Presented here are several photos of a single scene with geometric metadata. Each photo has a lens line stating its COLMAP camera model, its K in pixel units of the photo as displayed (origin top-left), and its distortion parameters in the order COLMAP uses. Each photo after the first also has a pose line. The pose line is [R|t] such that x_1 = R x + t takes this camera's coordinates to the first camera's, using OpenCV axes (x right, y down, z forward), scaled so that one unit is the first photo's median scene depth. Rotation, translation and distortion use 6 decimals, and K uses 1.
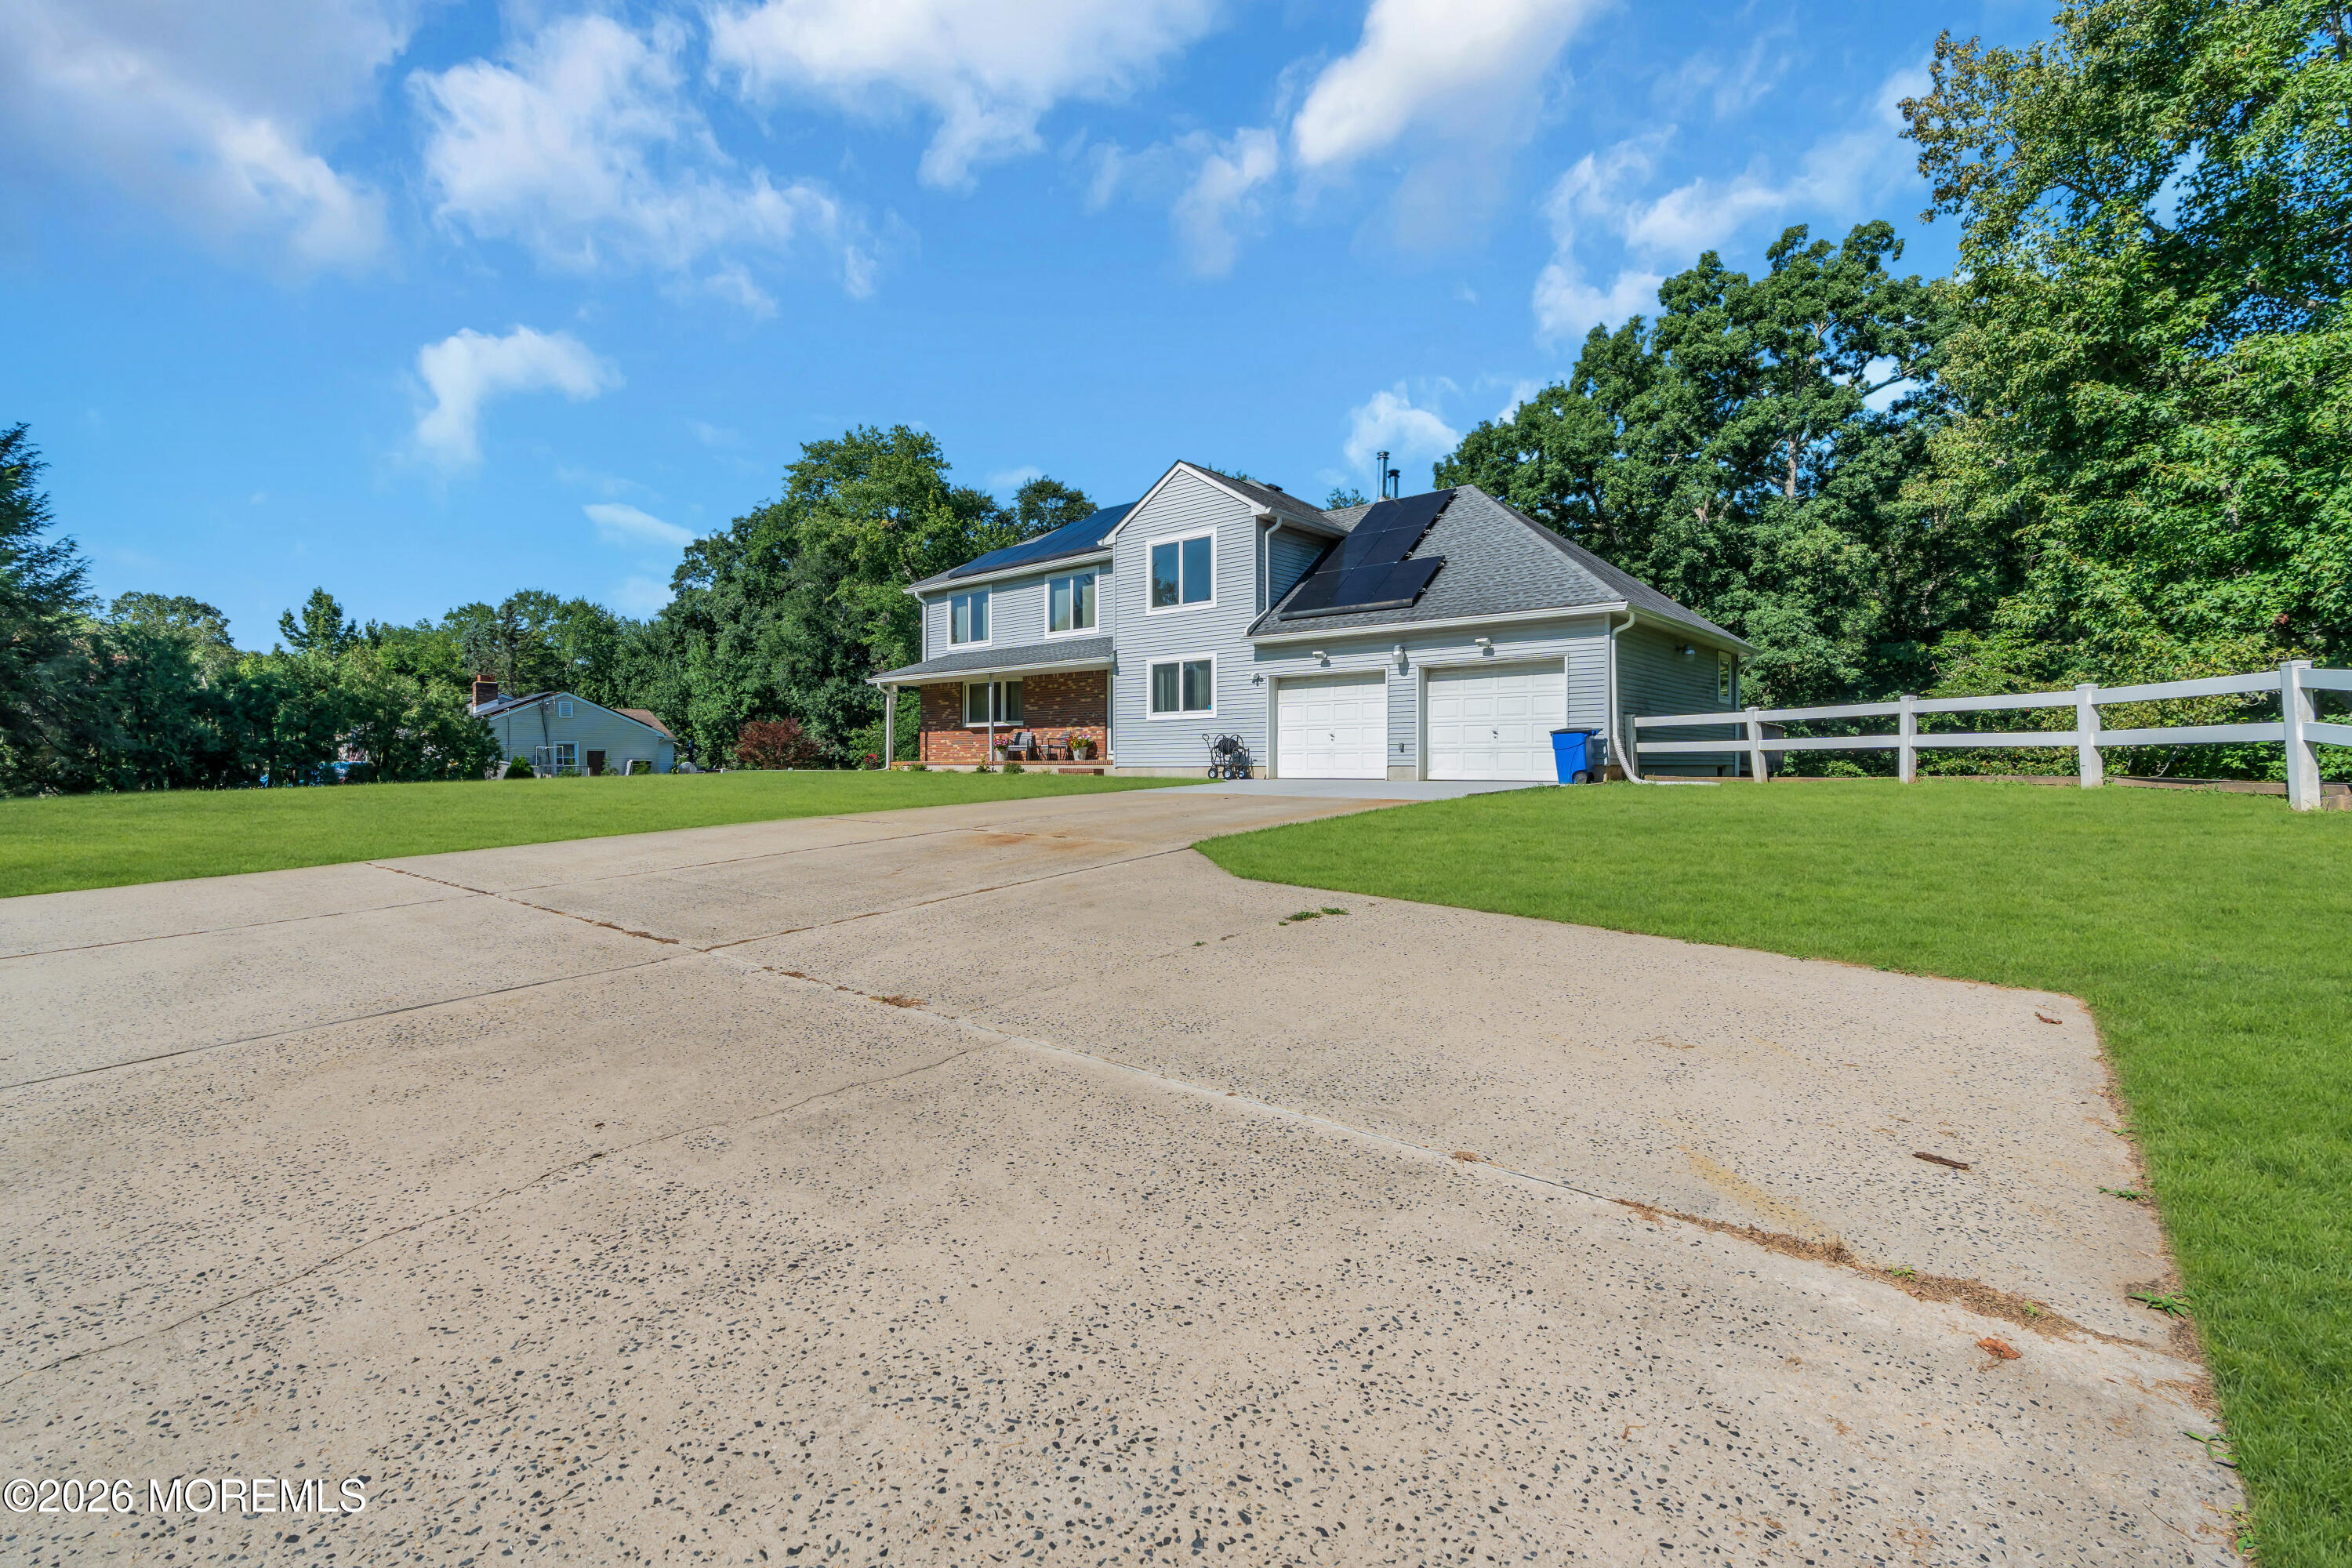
lens RADIAL K [[1055.1, 0, 1190.6], [0, 1055.1, 778.7], [0, 0, 1]] dist [-0.001071, -0.000057]
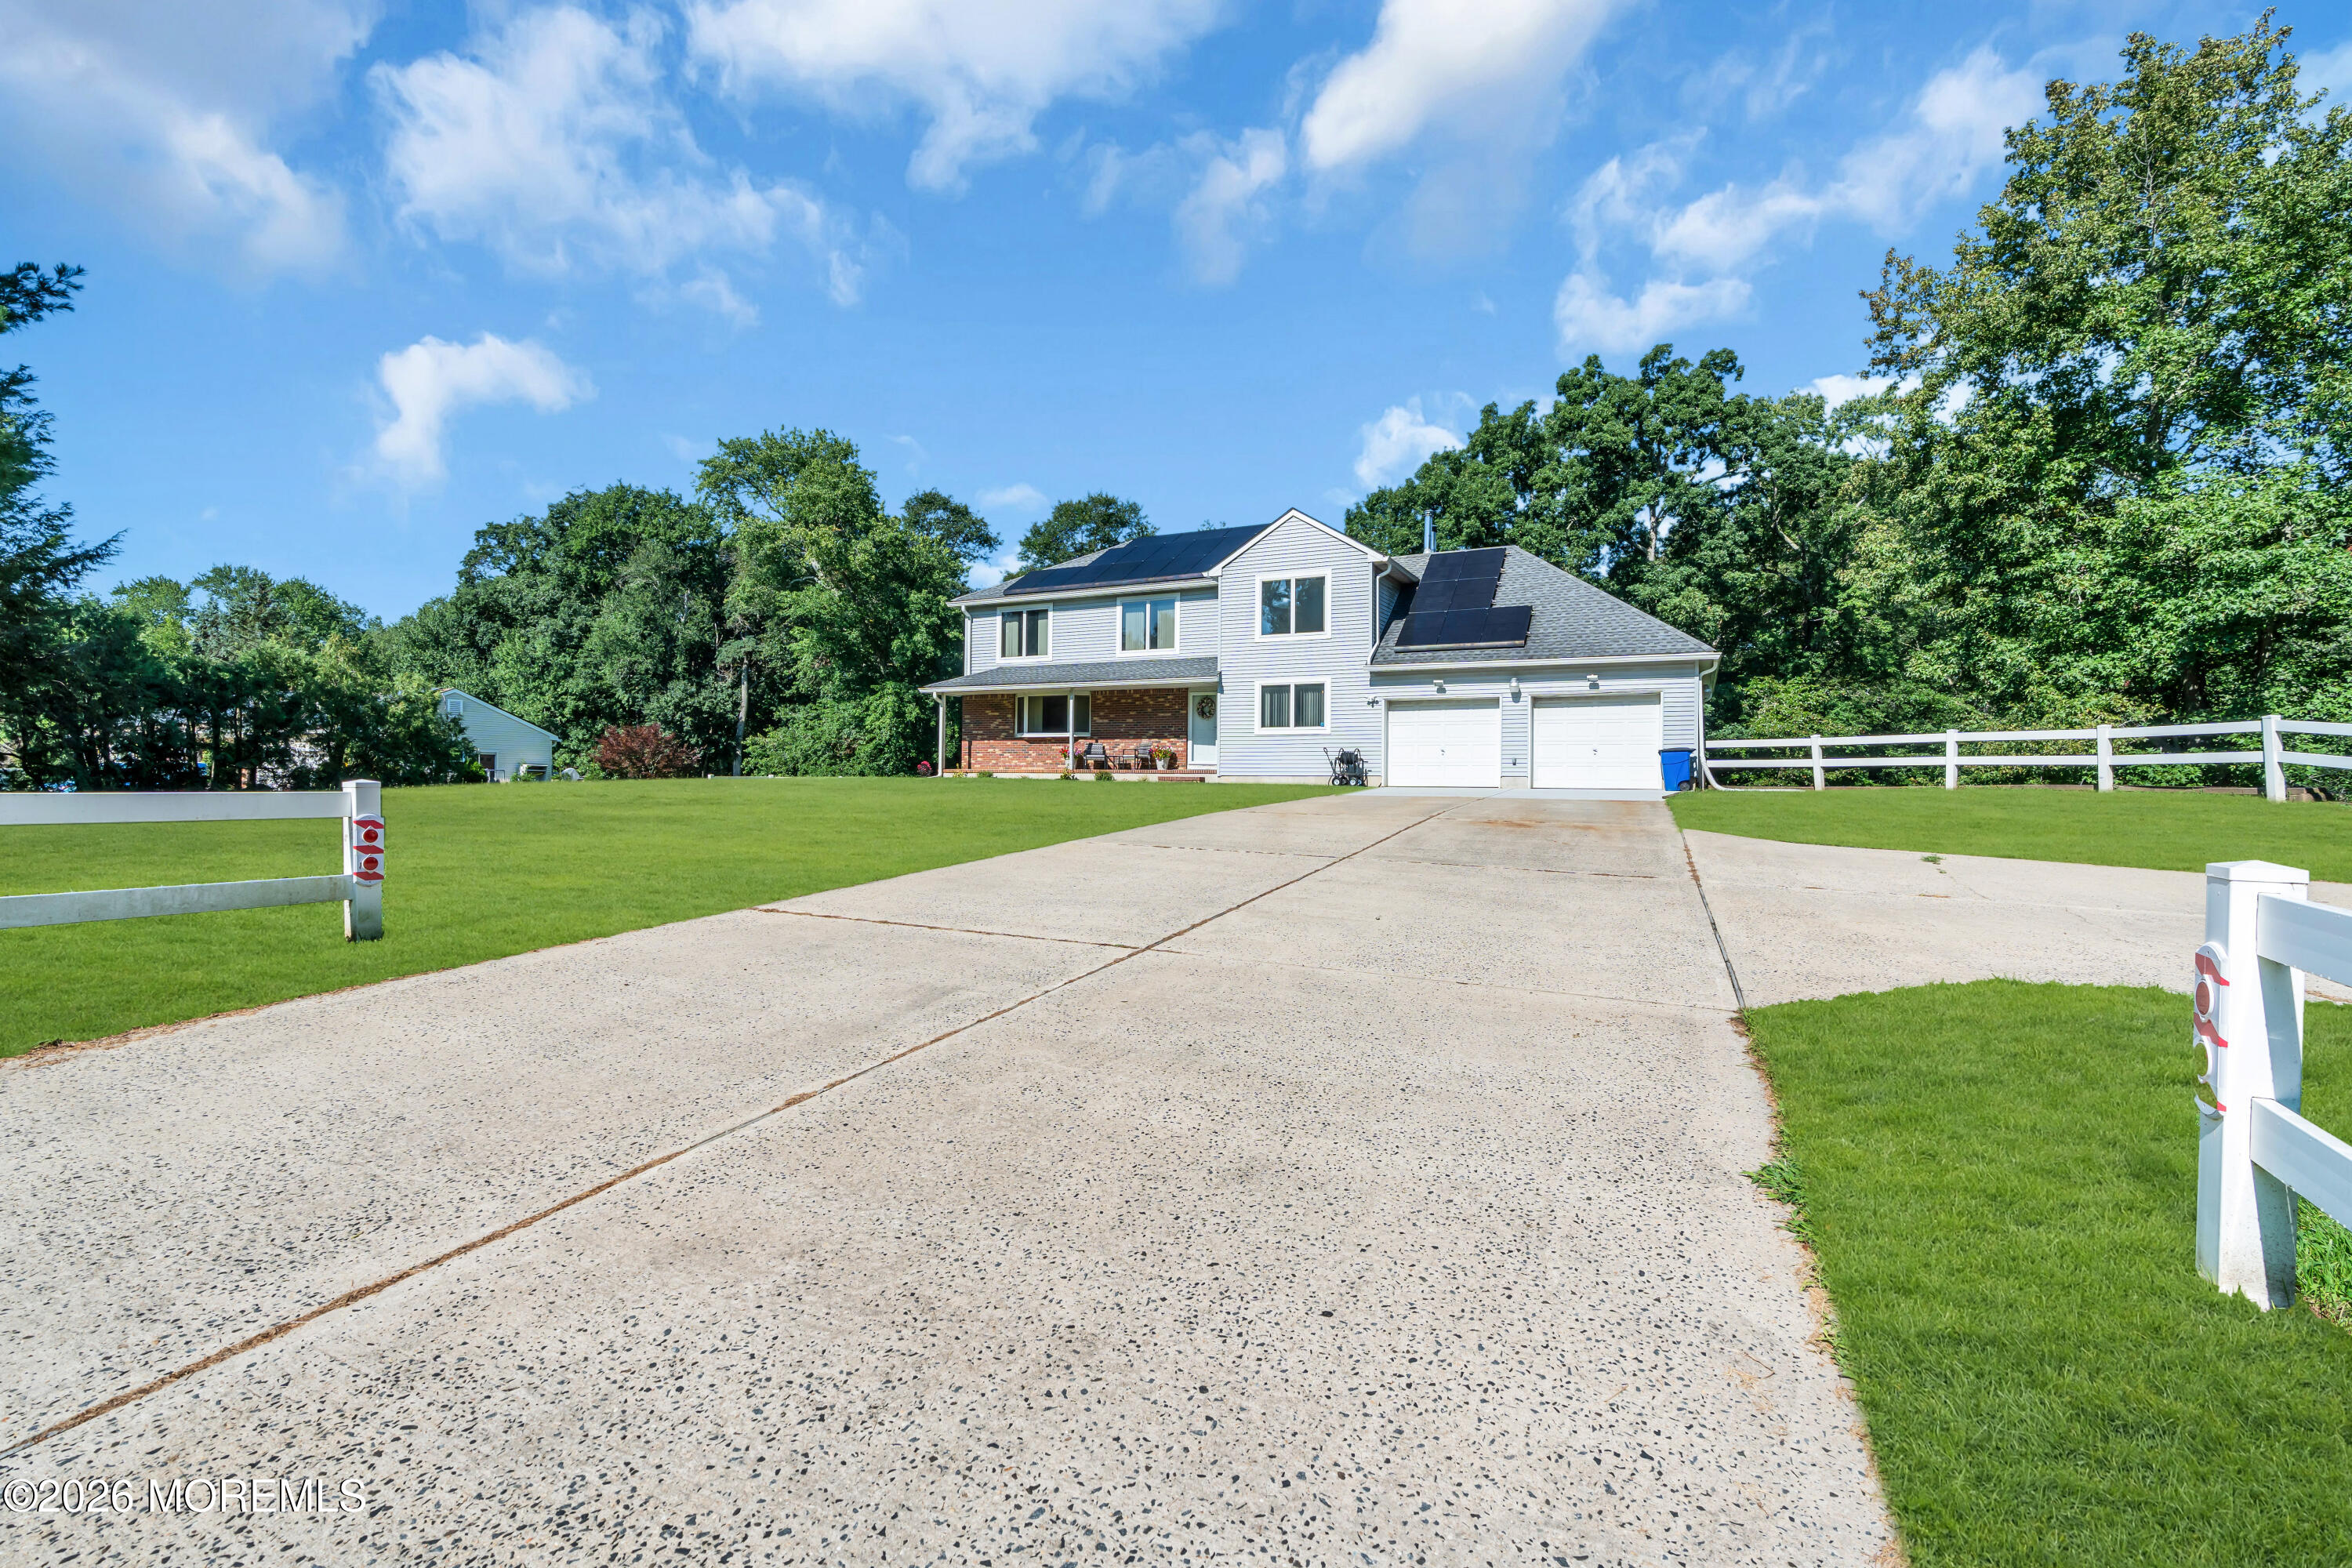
lens RADIAL K [[1055.1, 0, 1184.2], [0, 1055.1, 791.4], [0, 0, 1]] dist [-0.001071, -0.000057]
pose [[0.968799, 0.007597, 0.247730, -0.337820], [-0.006740, 0.999968, -0.004306, 0.009602], [-0.247755, 0.002502, 0.968820, -0.066543]]
